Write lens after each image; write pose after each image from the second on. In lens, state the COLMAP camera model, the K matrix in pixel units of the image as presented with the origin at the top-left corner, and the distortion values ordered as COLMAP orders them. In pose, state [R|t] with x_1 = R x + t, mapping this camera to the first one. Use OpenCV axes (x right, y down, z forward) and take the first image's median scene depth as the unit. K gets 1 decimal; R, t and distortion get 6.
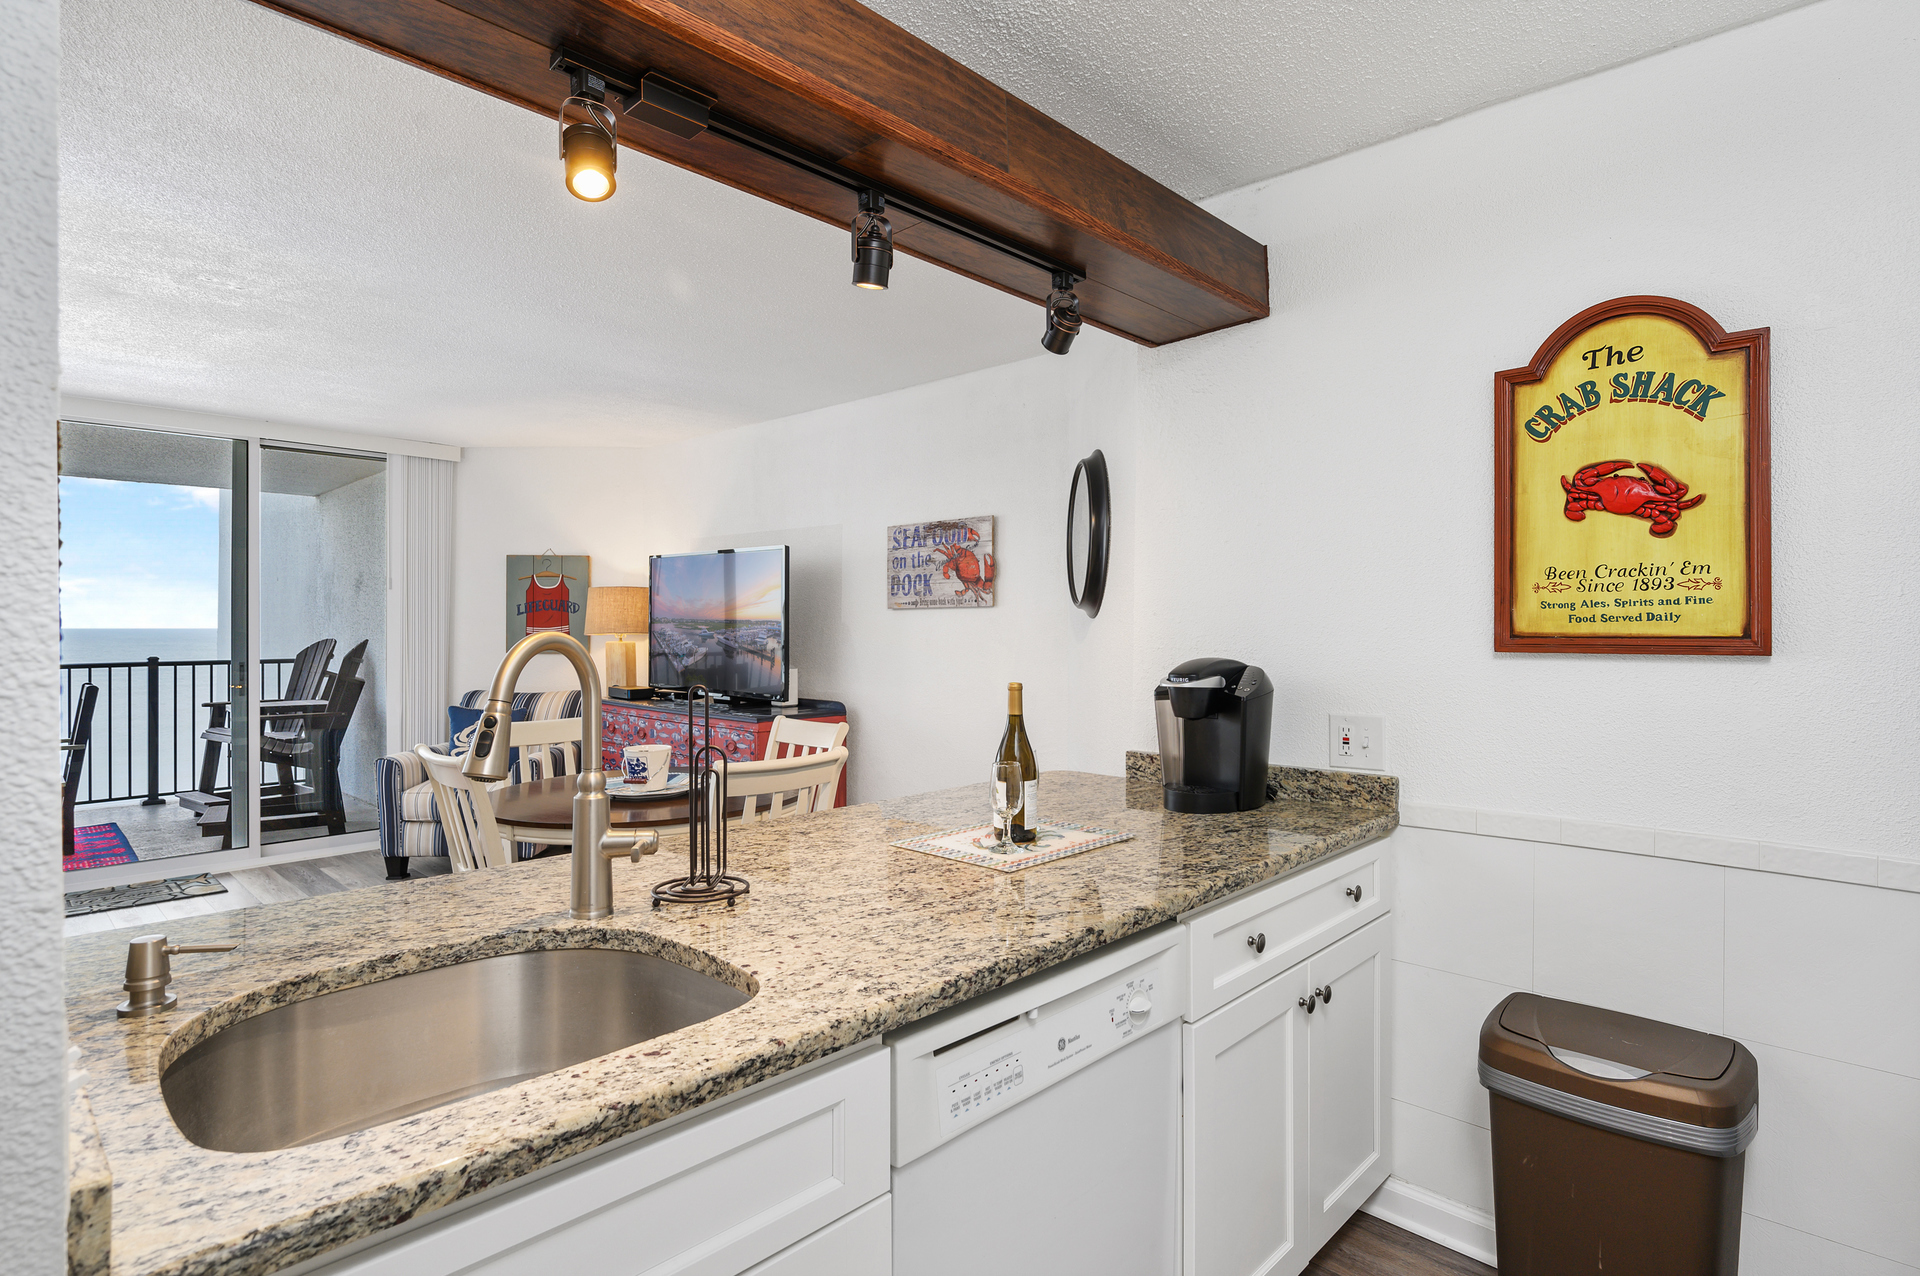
lens RADIAL K [[977.3, 0, 960.0], [0, 977.3, 638.0], [0, 0, 1]] dist [-0.002101, -0.000242]
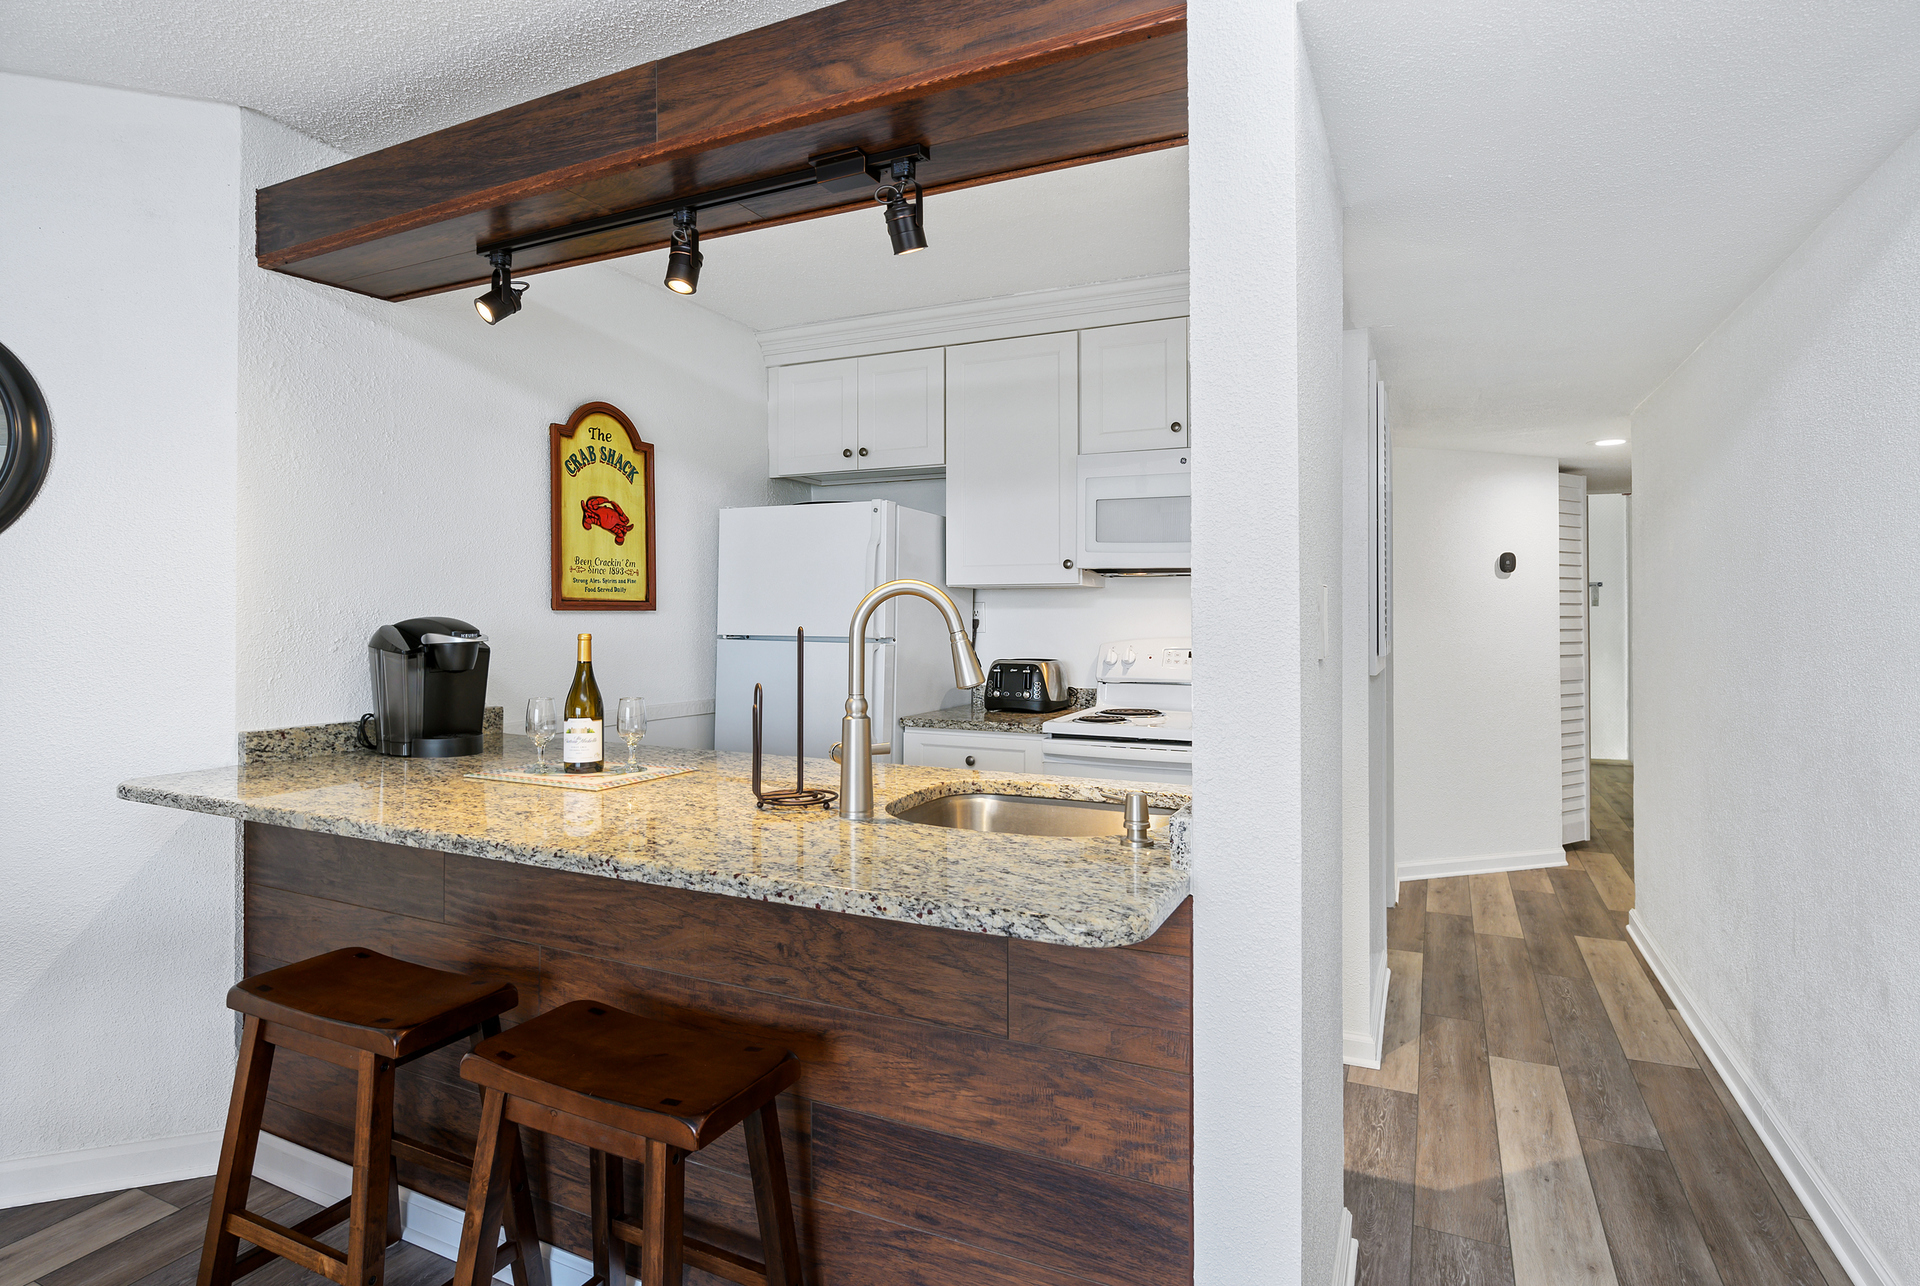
lens RADIAL K [[987.7, 0, 967.3], [0, 987.7, 601.3], [0, 0, 1]] dist [-0.005128, -0.000878]
pose [[-0.314241, 0.013559, 0.949246, -1.105314], [0.010096, 0.999889, -0.010940, 0.023978], [-0.949289, 0.006146, -0.314343, 0.897152]]
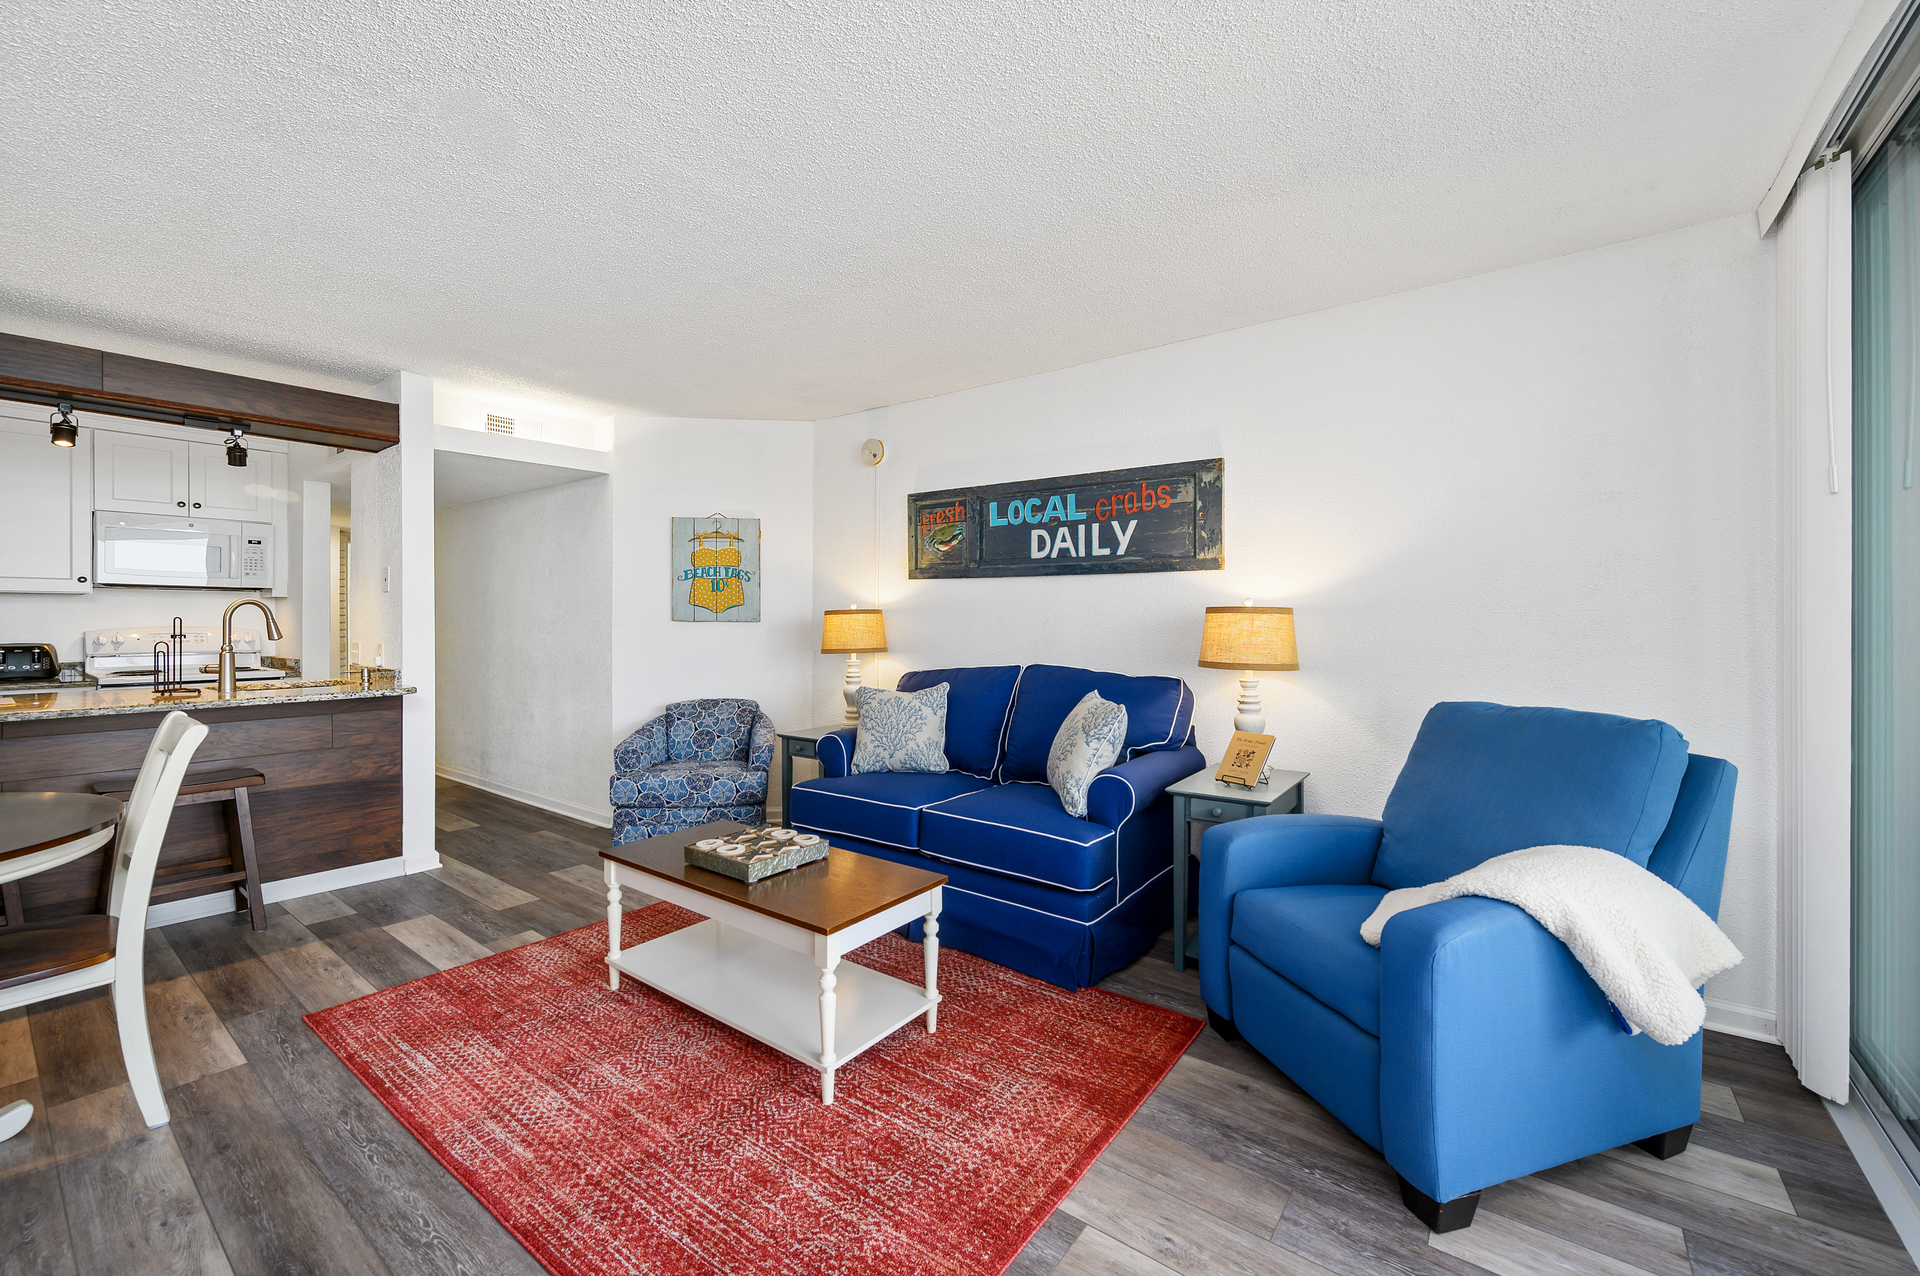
lens RADIAL K [[777.7, 0, 965.5], [0, 777.7, 620.4], [0, 0, 1]] dist [-0.002340, -0.000150]
pose [[-0.993893, -0.000823, -0.110349, -1.673708], [-0.002577, 0.999873, 0.015751, 0.012343], [0.110322, 0.015939, -0.993768, 2.578813]]
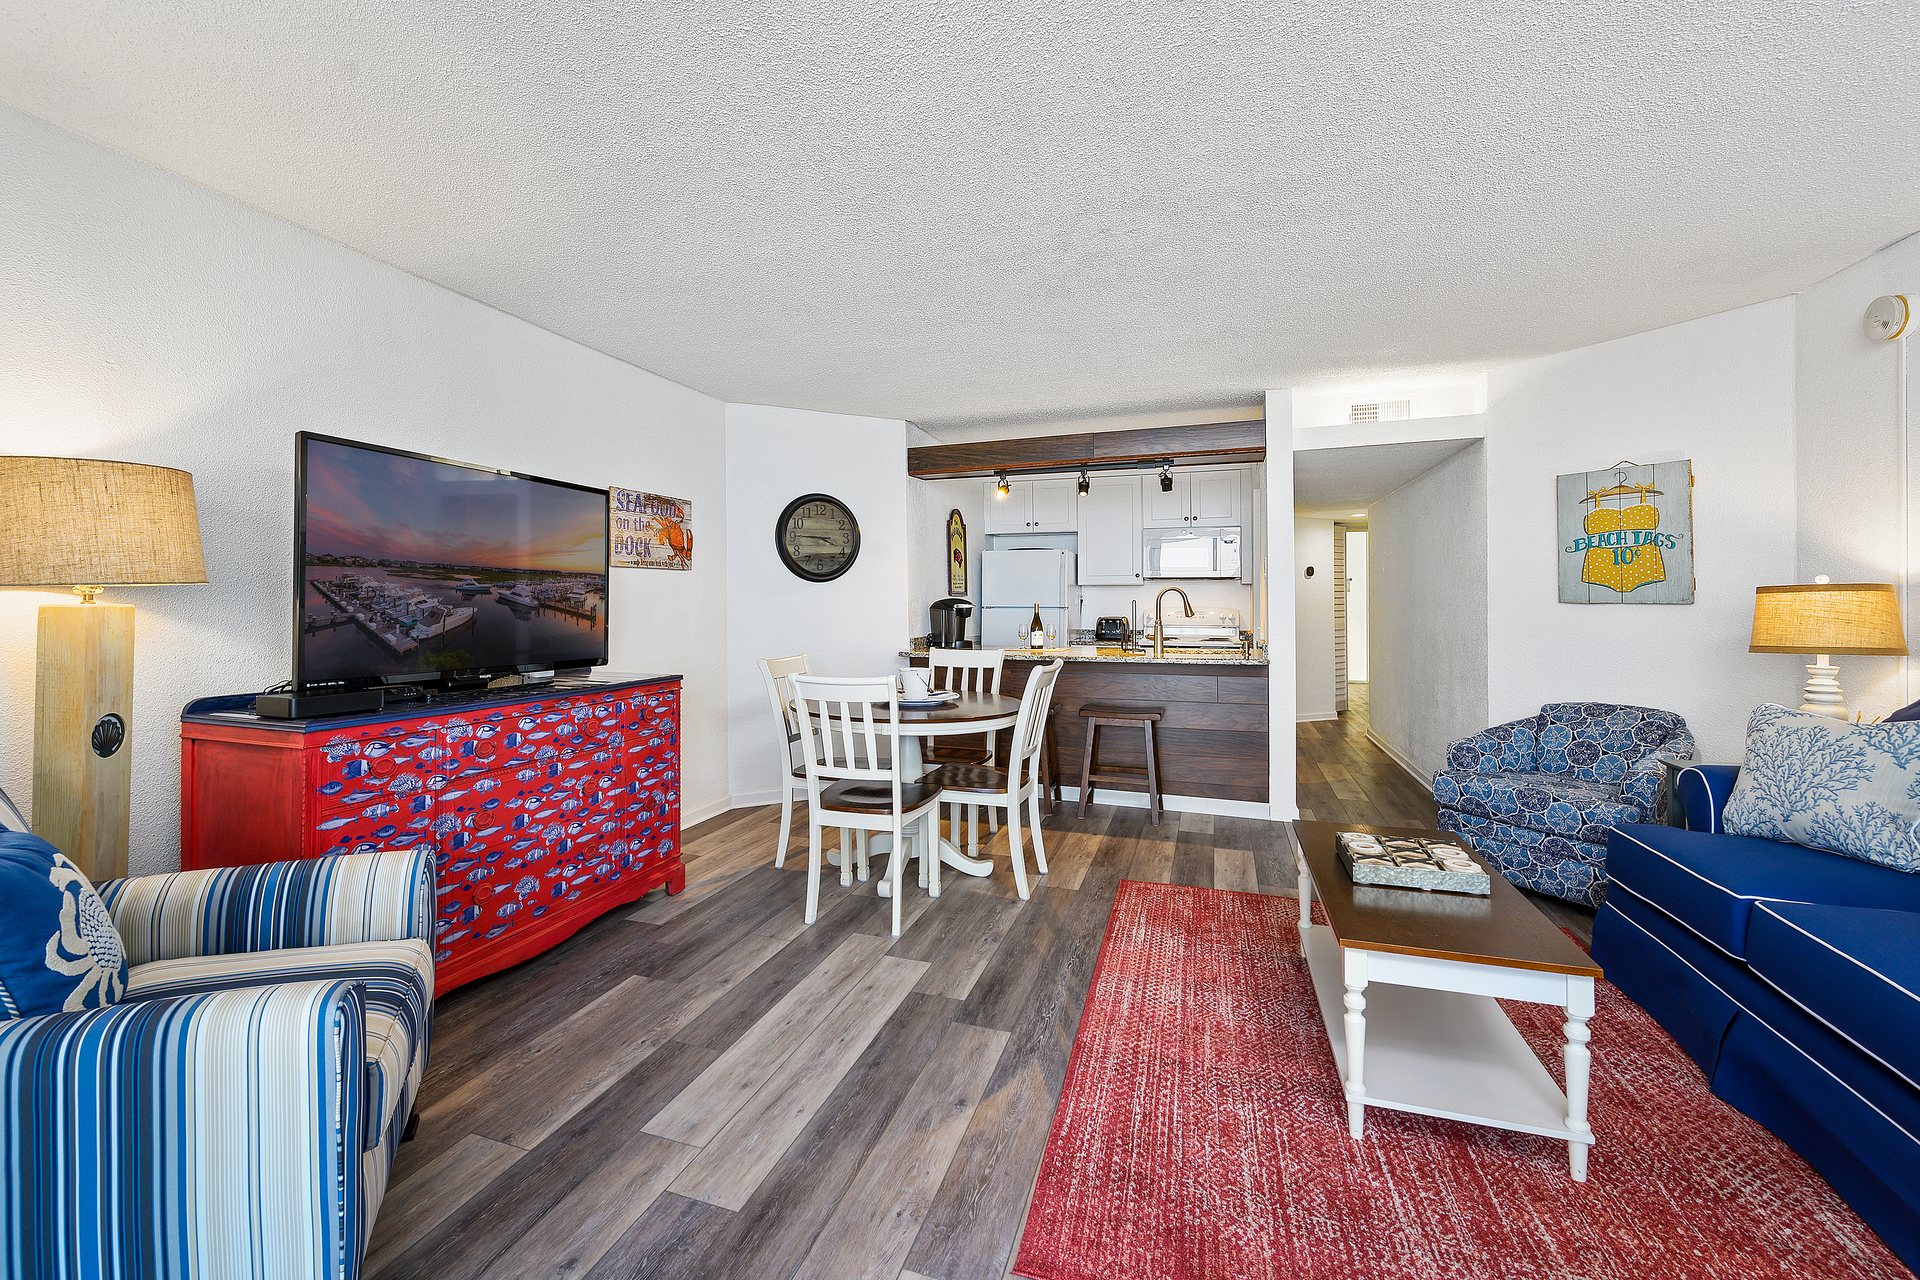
lens RADIAL K [[822.9, 0, 902.7], [0, 822.9, 592.6], [0, 0, 1]] dist [0.001436, 0.000103]
pose [[-0.387539, 0.010329, 0.921795, -2.287189], [0.013594, 0.999893, -0.005489, 0.016951], [-0.921753, 0.010403, -0.387638, 2.423734]]
